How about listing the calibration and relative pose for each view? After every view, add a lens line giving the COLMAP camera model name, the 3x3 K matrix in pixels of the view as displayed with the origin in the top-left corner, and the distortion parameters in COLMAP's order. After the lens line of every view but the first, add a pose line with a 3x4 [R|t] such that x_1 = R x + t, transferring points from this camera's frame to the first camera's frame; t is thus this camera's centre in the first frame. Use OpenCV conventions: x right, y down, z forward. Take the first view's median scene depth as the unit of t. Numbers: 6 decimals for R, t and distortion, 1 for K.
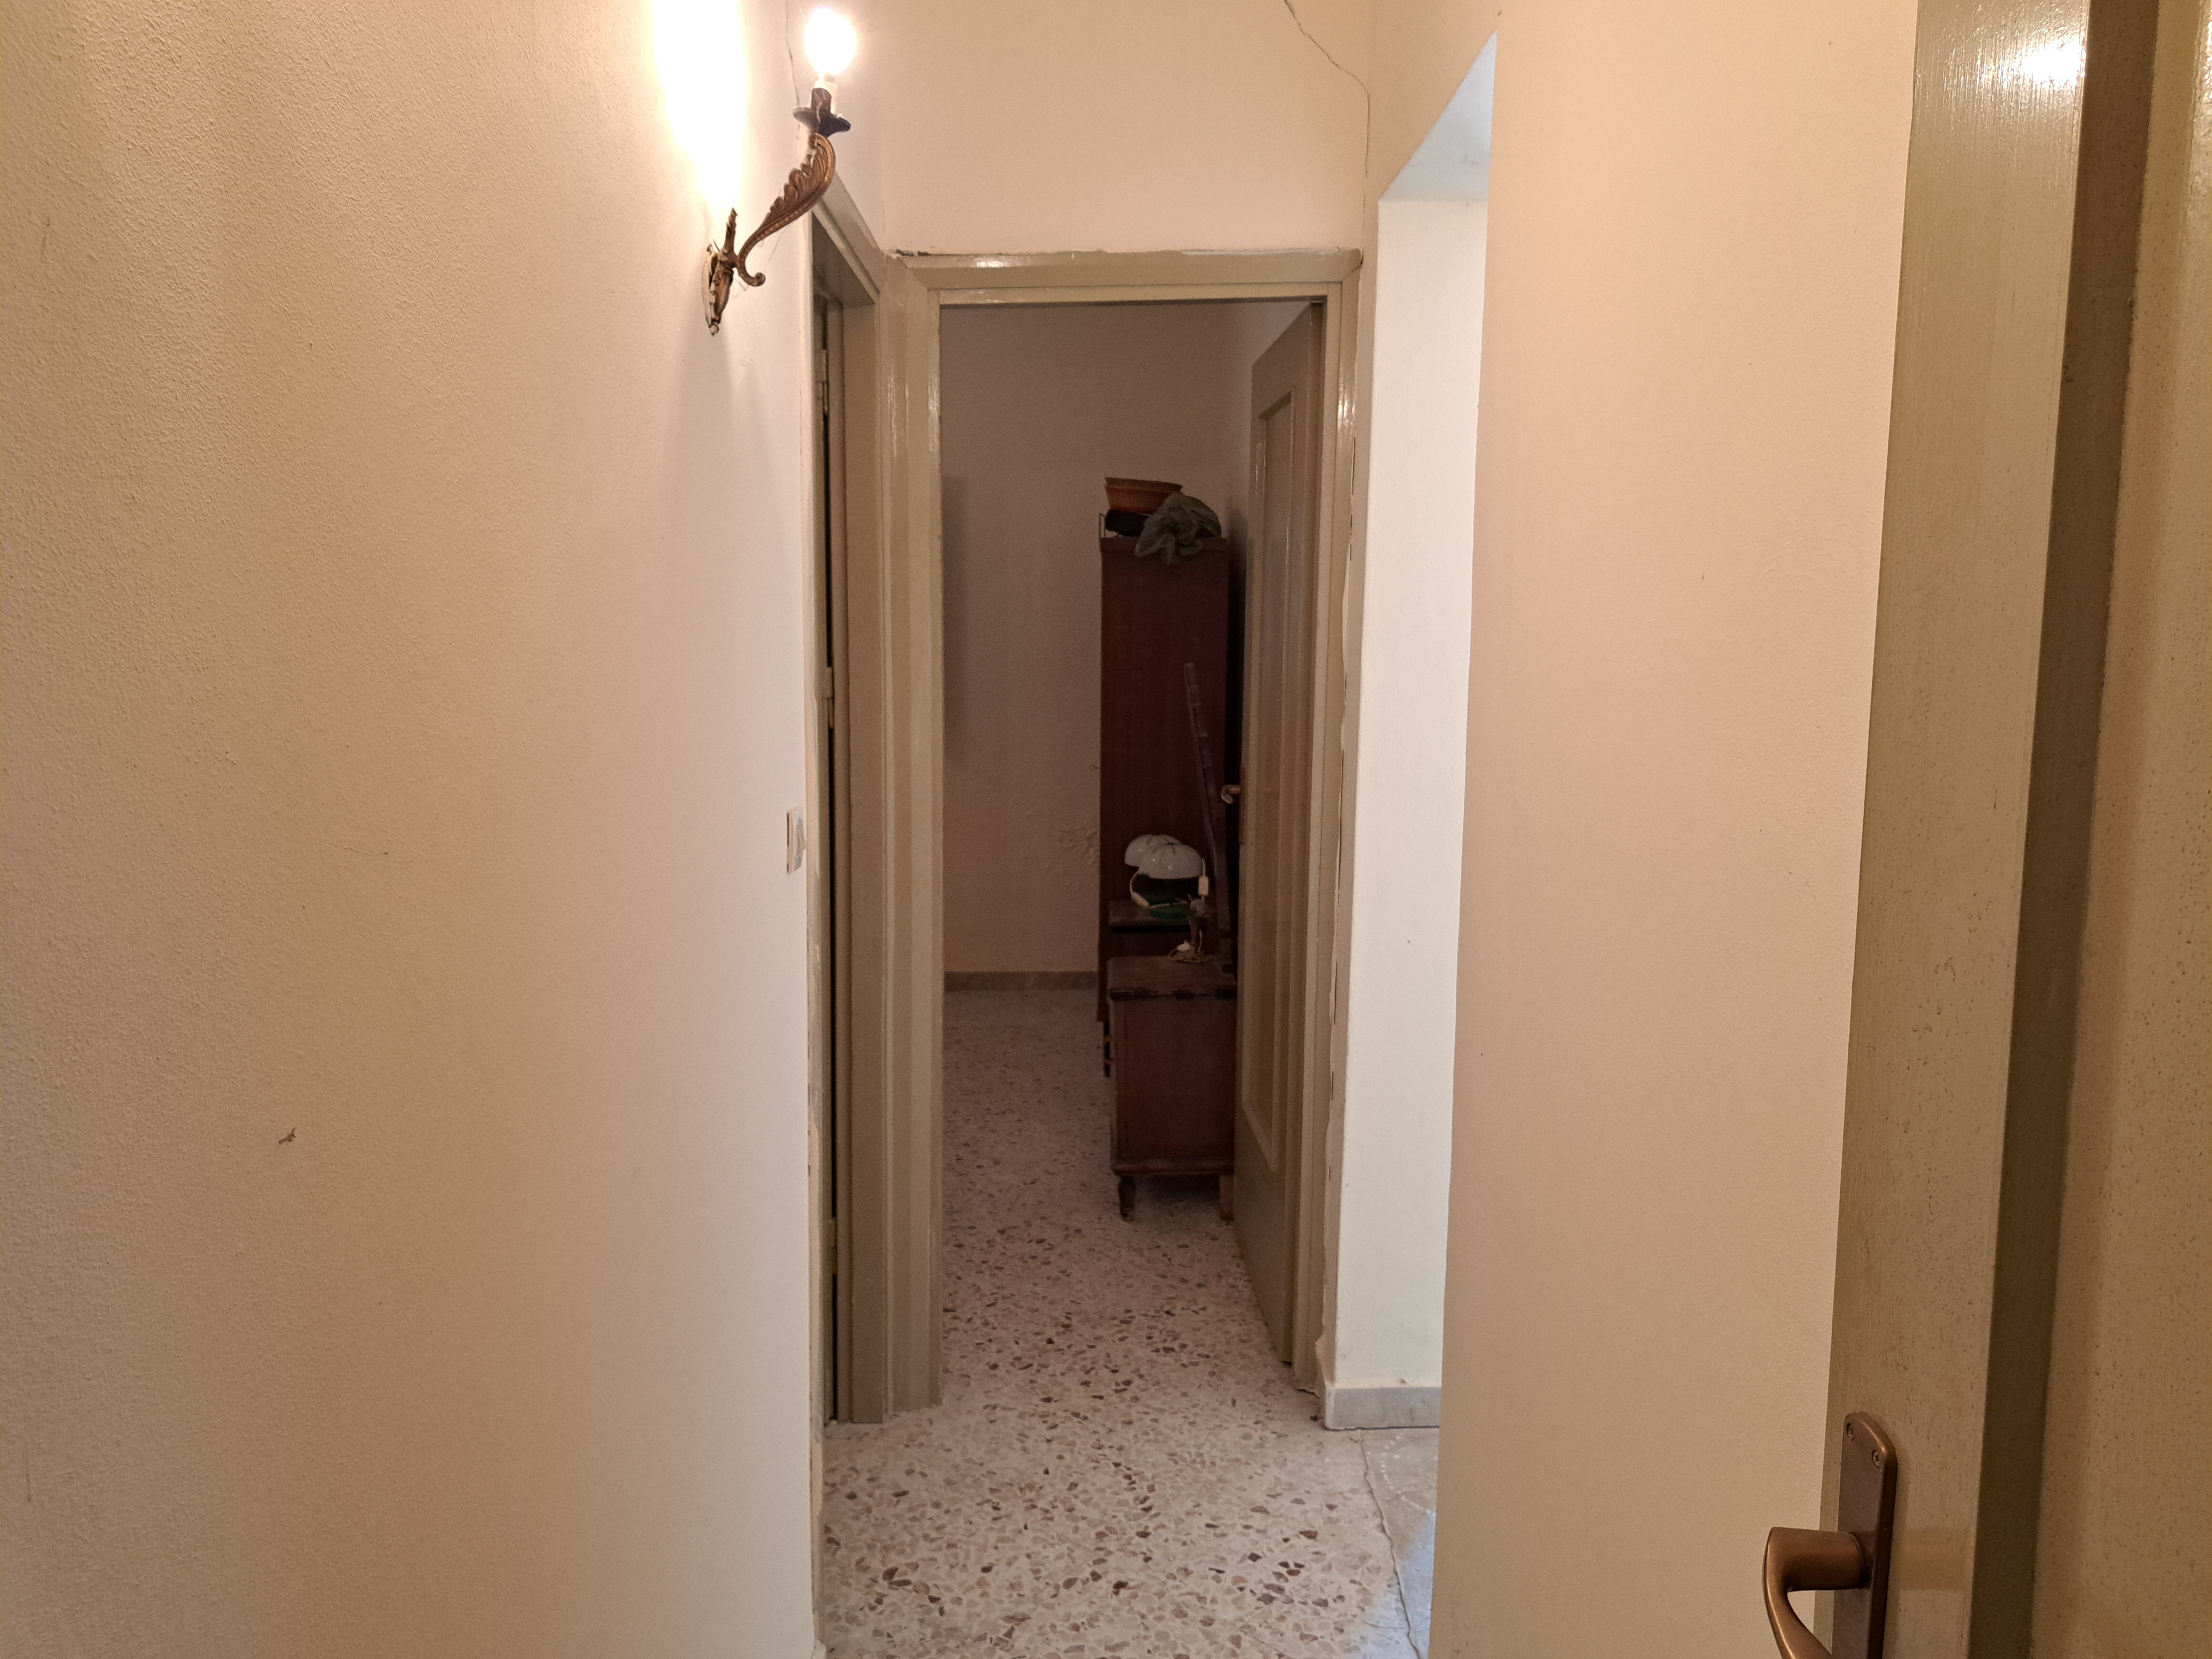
lens RADIAL K [[1576.9, 0, 1120.8], [0, 1576.9, 820.2], [0, 0, 1]] dist [0.048770, -0.002393]
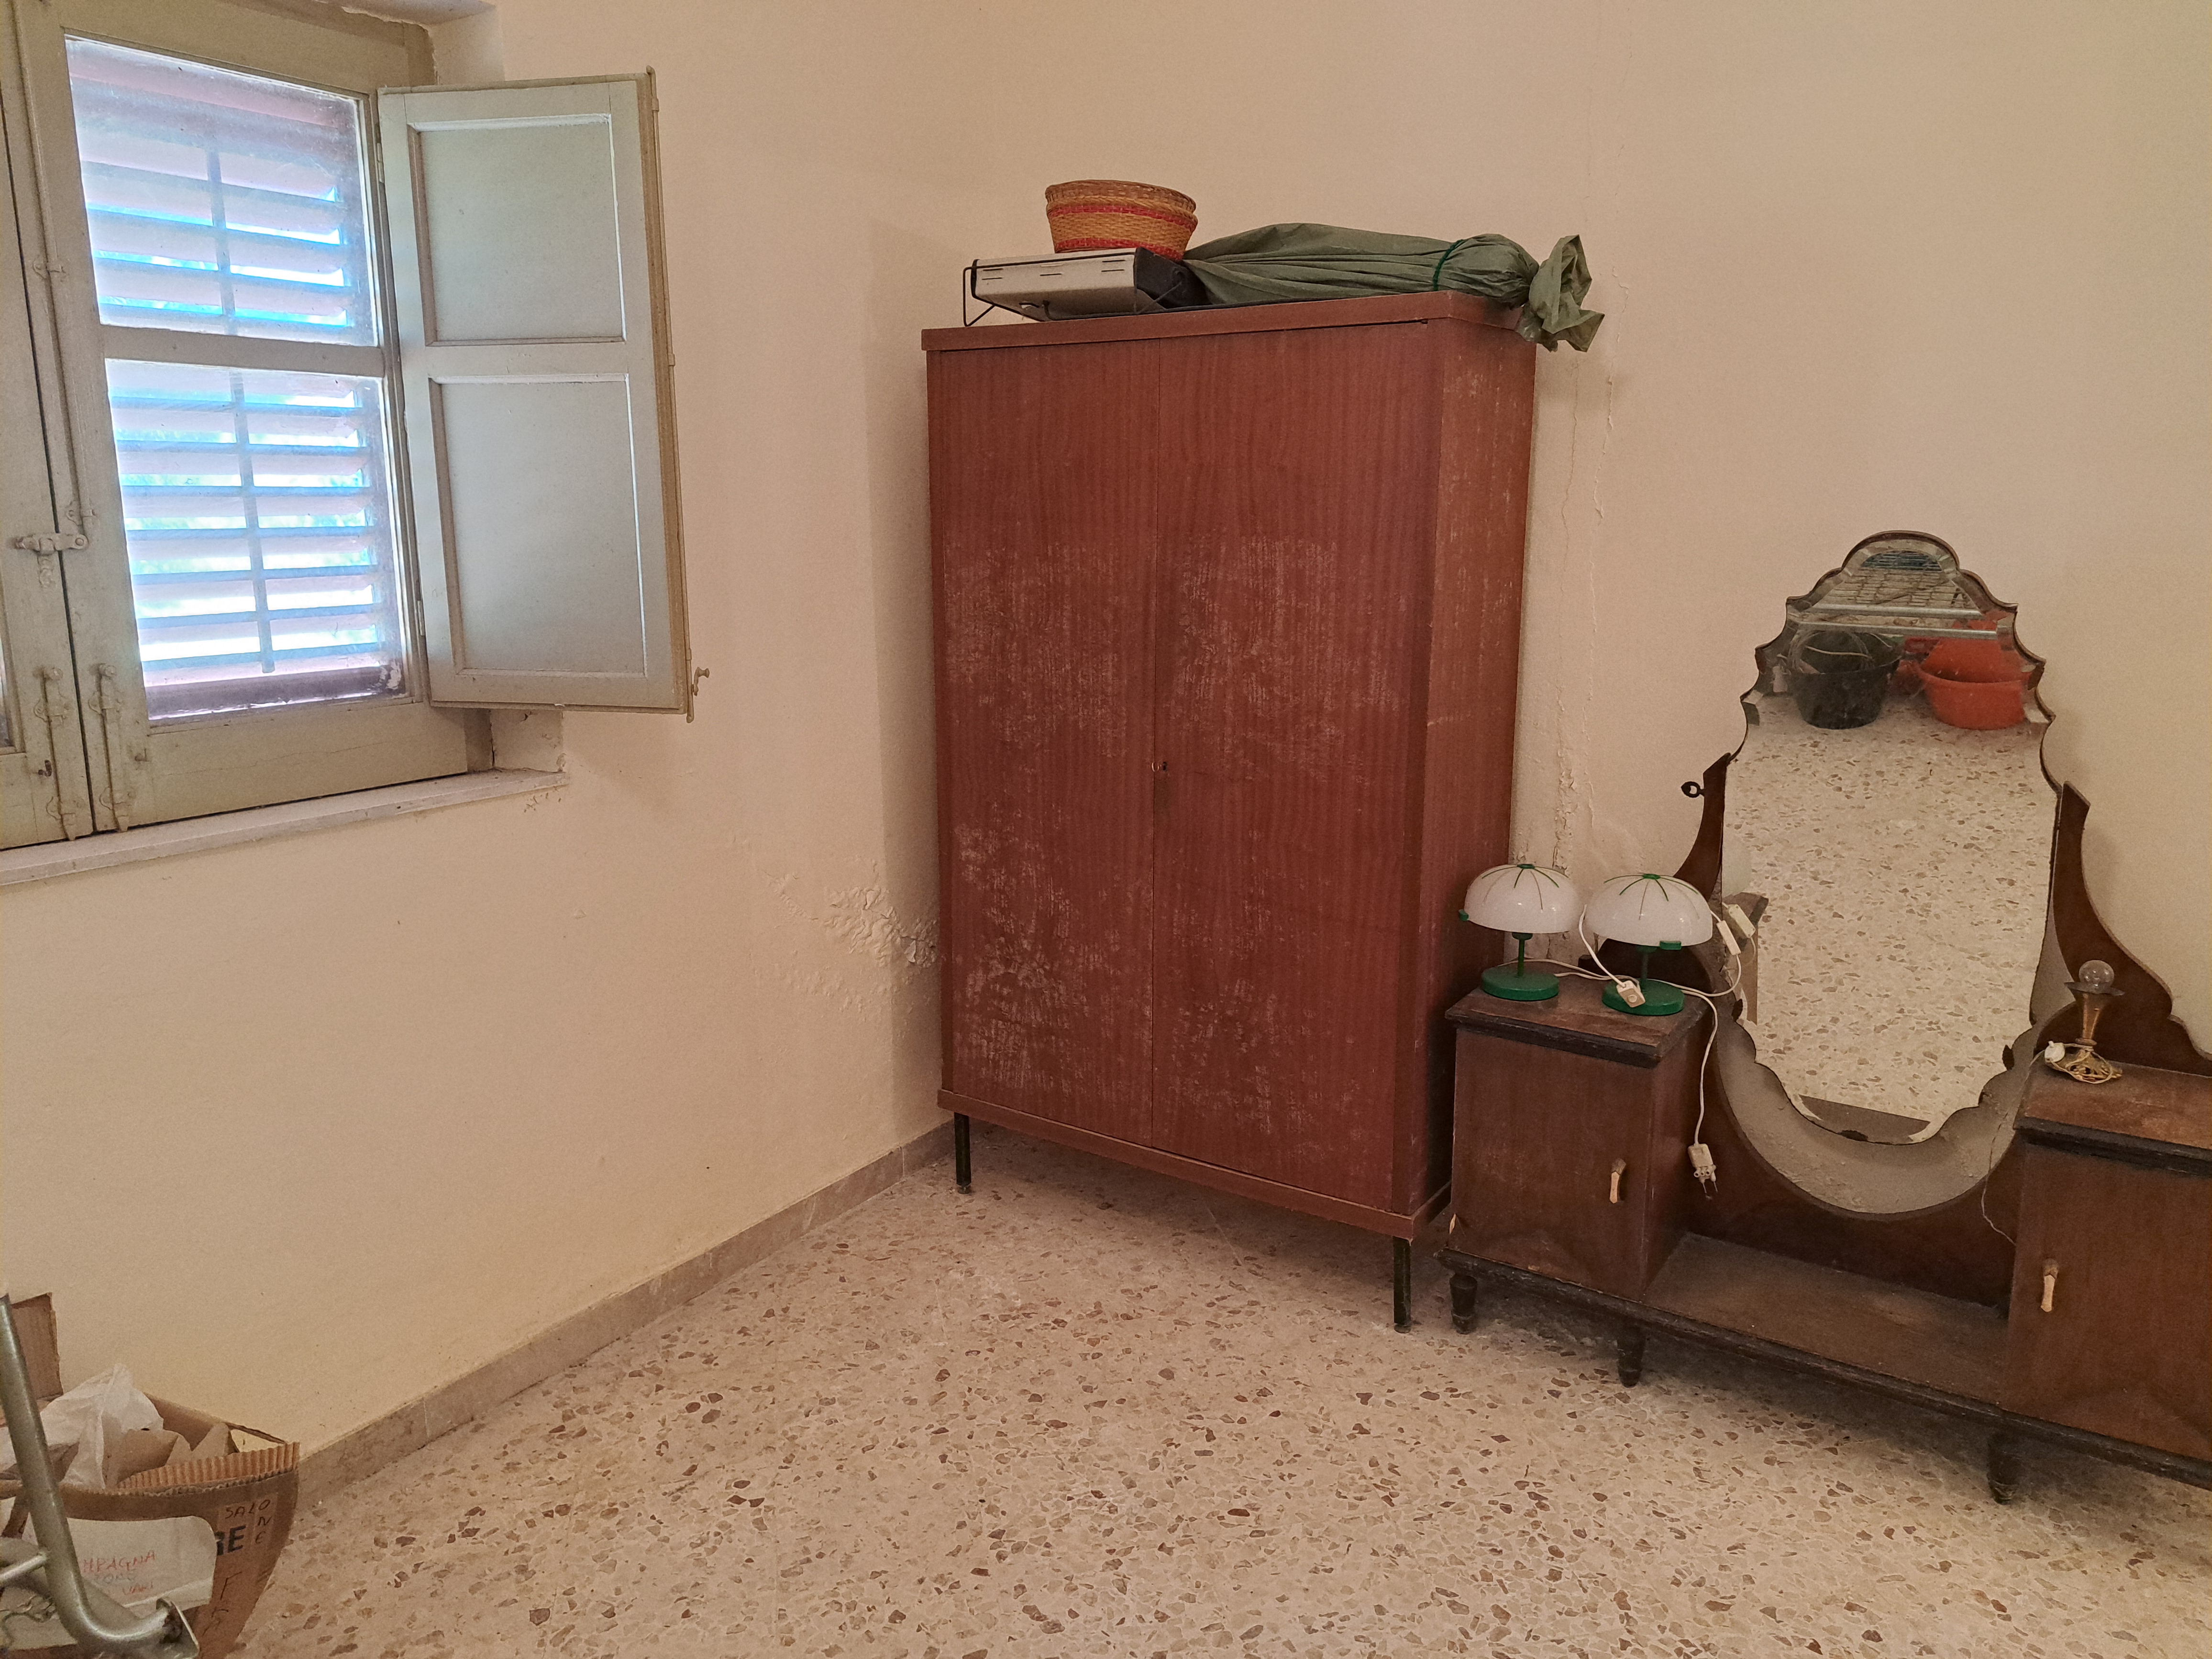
lens RADIAL K [[1576.9, 0, 1120.8], [0, 1576.9, 820.2], [0, 0, 1]] dist [0.048770, -0.002393]
pose [[0.548110, -0.178171, 0.817209, -0.645192], [0.116736, 0.983781, 0.136191, -0.126674], [-0.828220, 0.020750, 0.560019, 1.057715]]
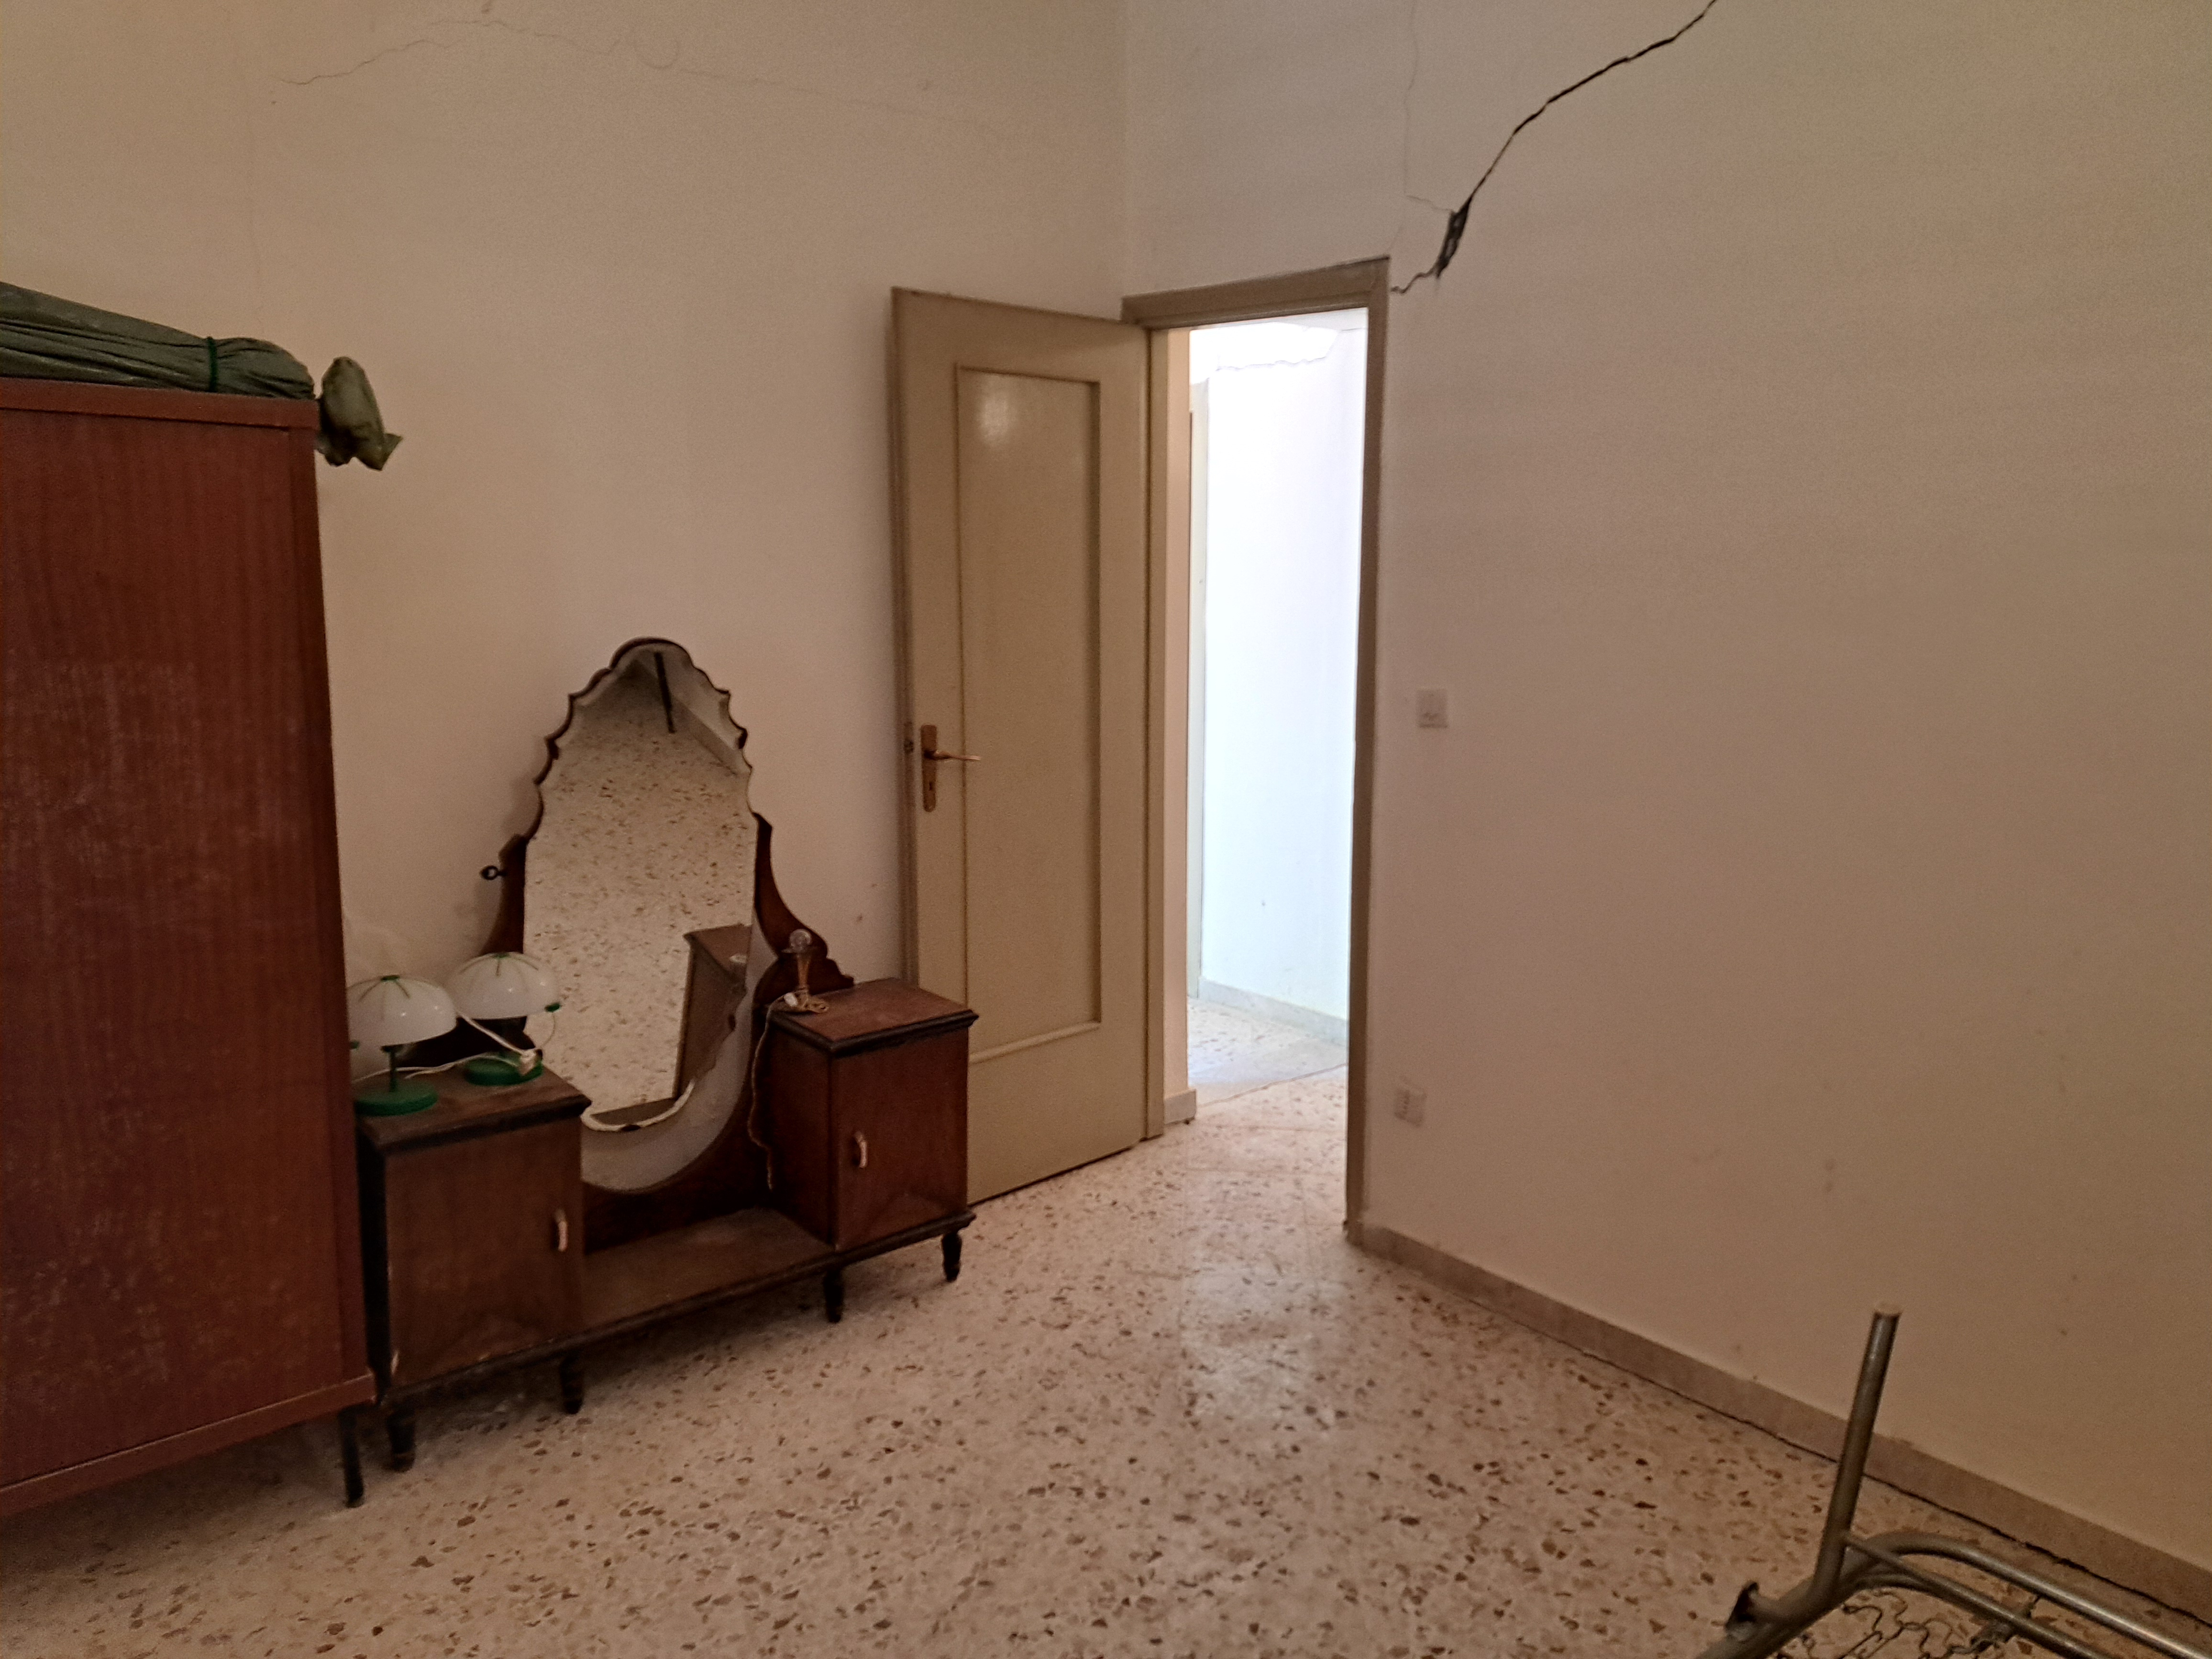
lens RADIAL K [[1533.2, 0, 1106.0], [0, 1533.2, 829.5], [0, 0, 1]] dist [0.023609, 0.000765]
pose [[-0.642370, -0.125917, 0.755980, -0.686228], [0.095519, 0.965566, 0.241990, -0.188034], [-0.760419, 0.227658, -0.608223, 1.464581]]
